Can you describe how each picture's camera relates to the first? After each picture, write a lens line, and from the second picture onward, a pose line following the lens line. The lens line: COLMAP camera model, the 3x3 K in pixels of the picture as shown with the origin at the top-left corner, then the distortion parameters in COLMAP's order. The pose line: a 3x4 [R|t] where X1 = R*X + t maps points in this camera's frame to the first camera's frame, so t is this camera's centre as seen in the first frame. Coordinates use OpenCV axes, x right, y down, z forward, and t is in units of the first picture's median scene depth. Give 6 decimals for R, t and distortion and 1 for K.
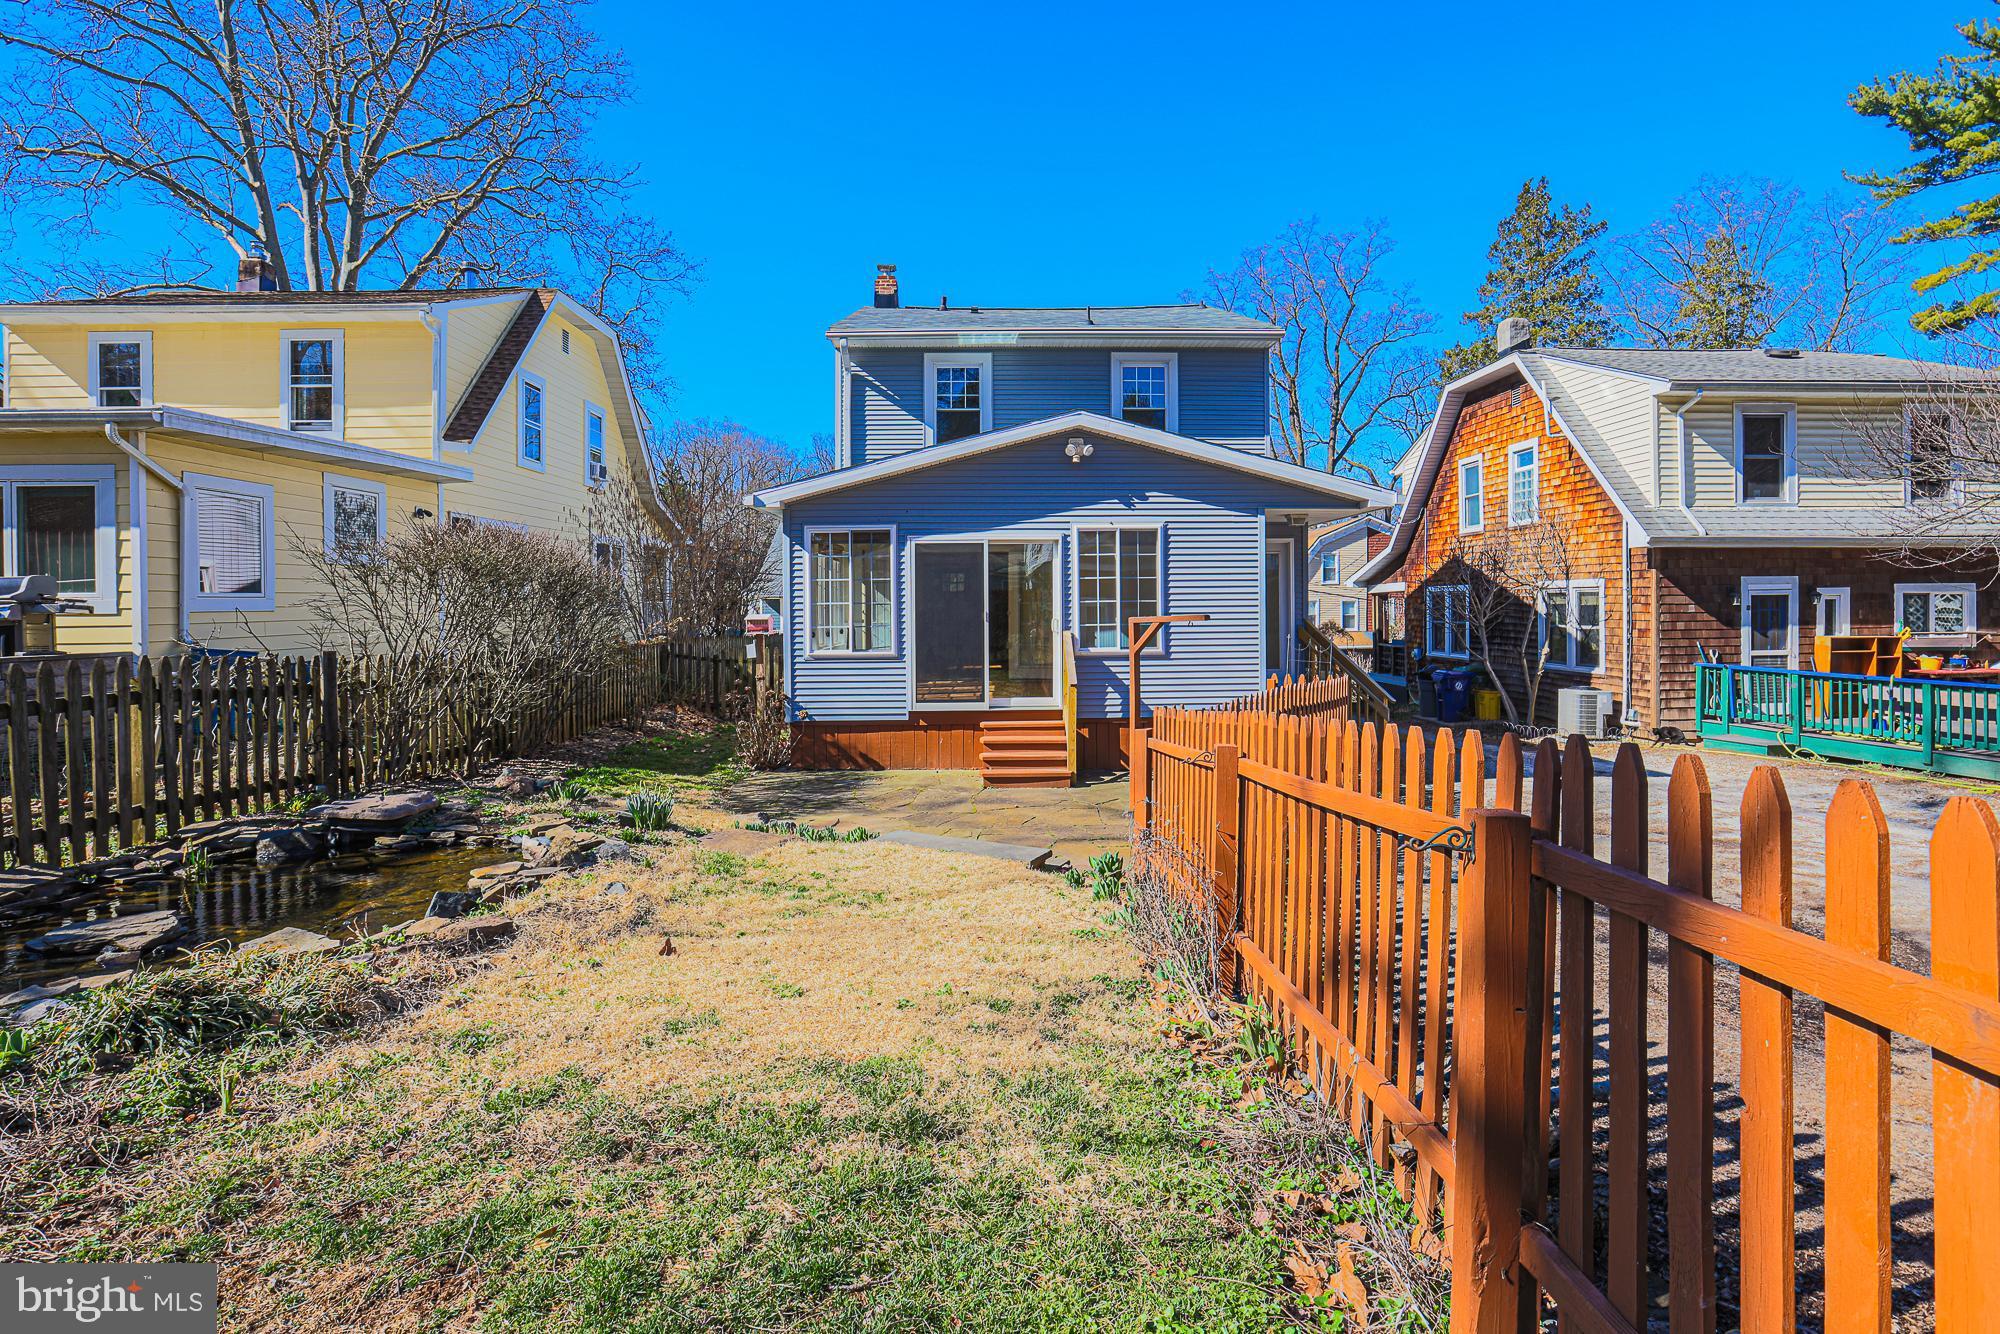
lens RADIAL K [[1040.3, 0, 992.0], [0, 1040.3, 621.9], [0, 0, 1]] dist [-0.096294, 0.069666]
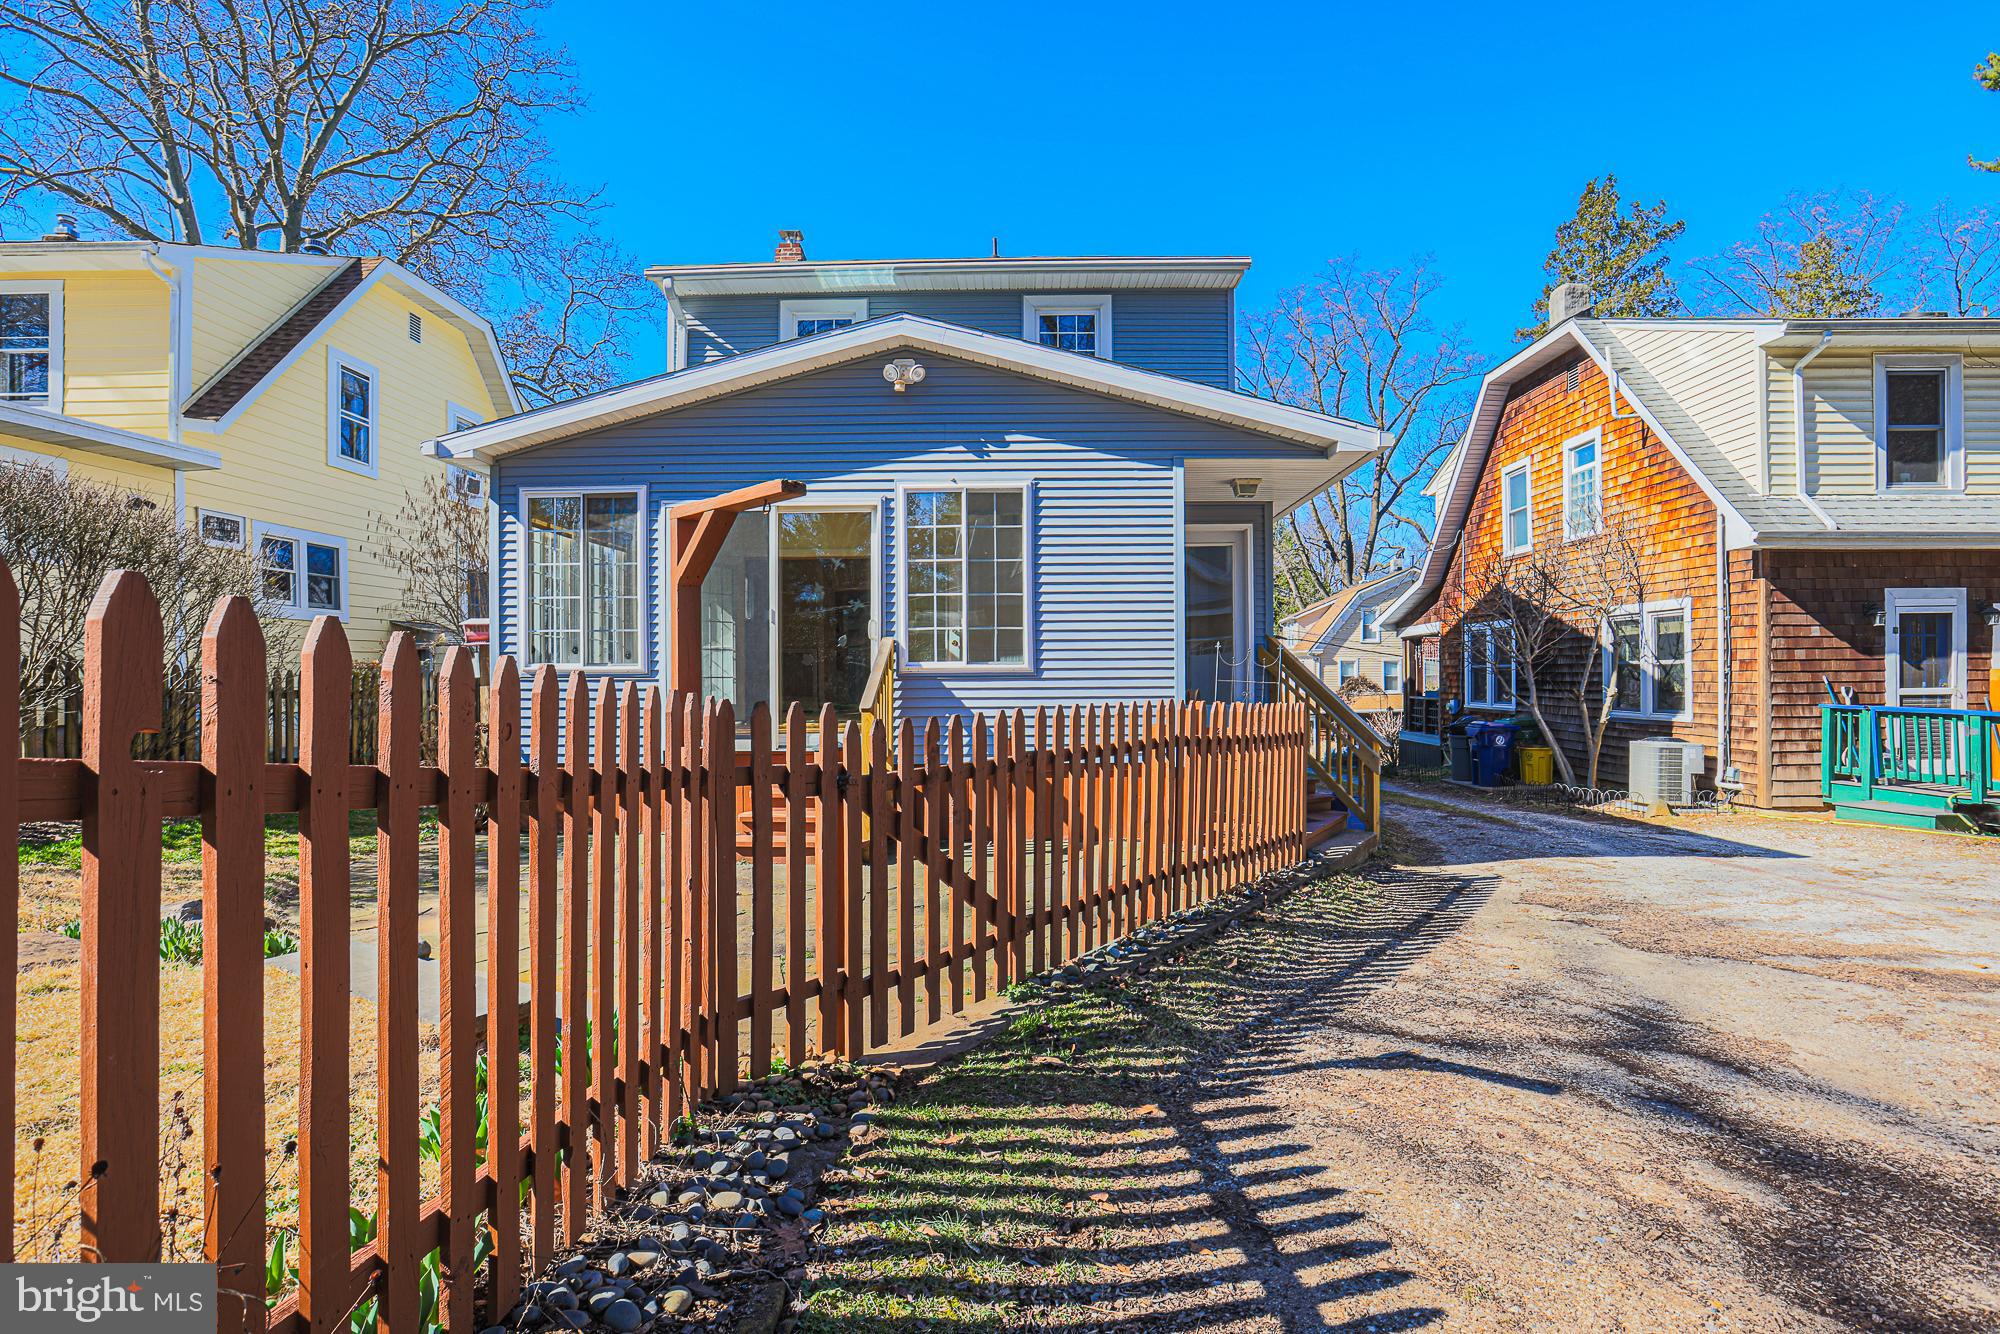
lens RADIAL K [[990.8, 0, 1011.7], [0, 990.8, 692.0], [0, 0, 1]] dist [-0.058704, 0.026444]
pose [[0.998531, 0.001817, -0.054144, 0.137070], [-0.002095, 0.999985, -0.005083, 0.035192], [0.054134, 0.005189, 0.998520, 0.252488]]
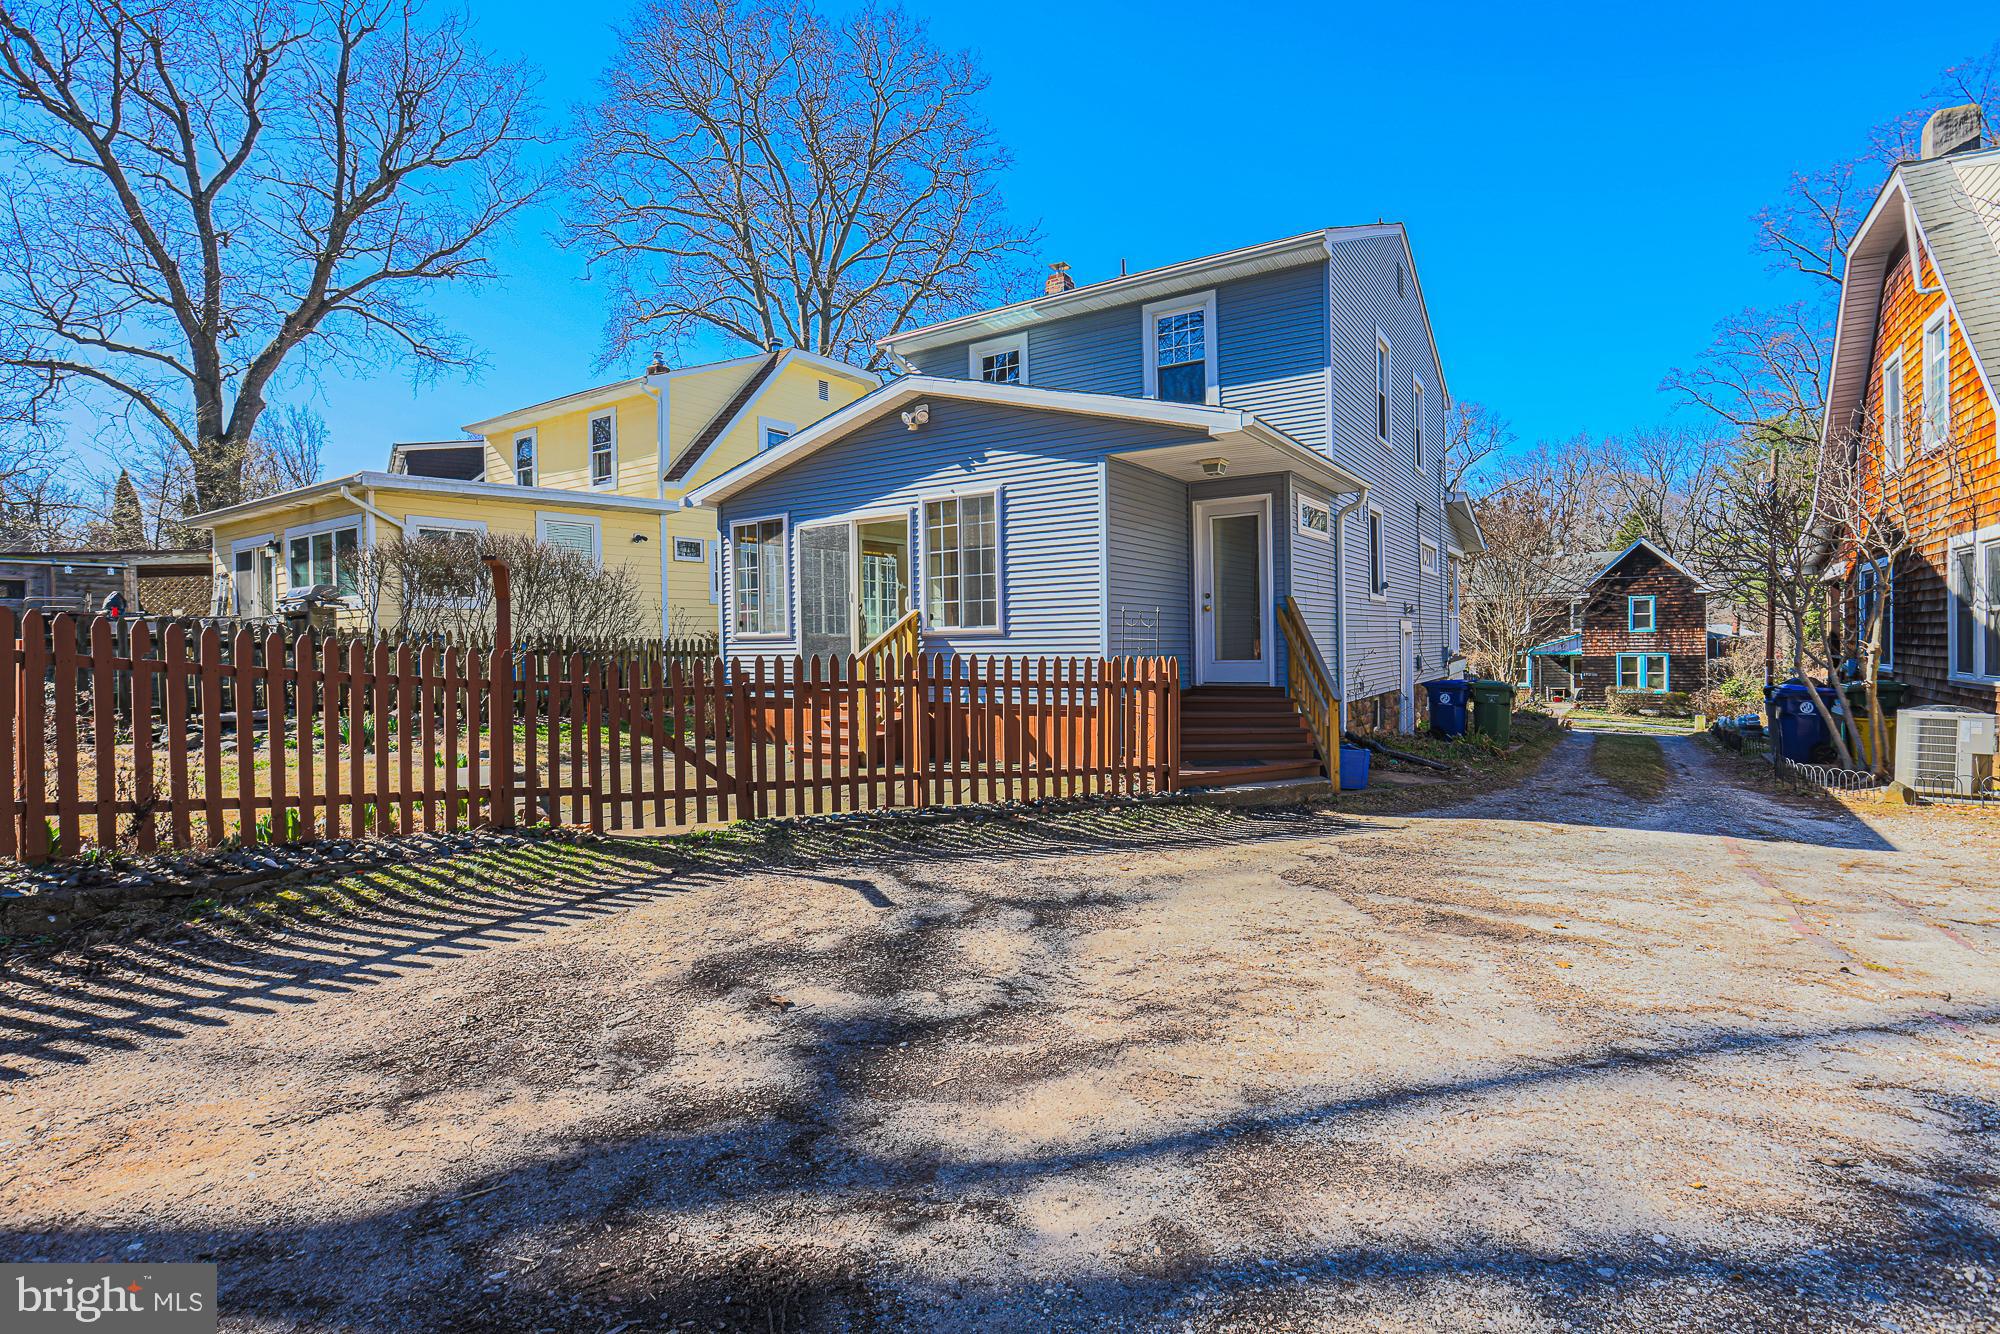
lens RADIAL K [[990.8, 0, 1011.7], [0, 990.8, 692.0], [0, 0, 1]] dist [-0.058704, 0.026444]
pose [[0.804040, 0.022198, -0.594160, 0.496883], [-0.002560, 0.999423, 0.033875, 0.038794], [0.594569, -0.025716, 0.803633, 0.232611]]
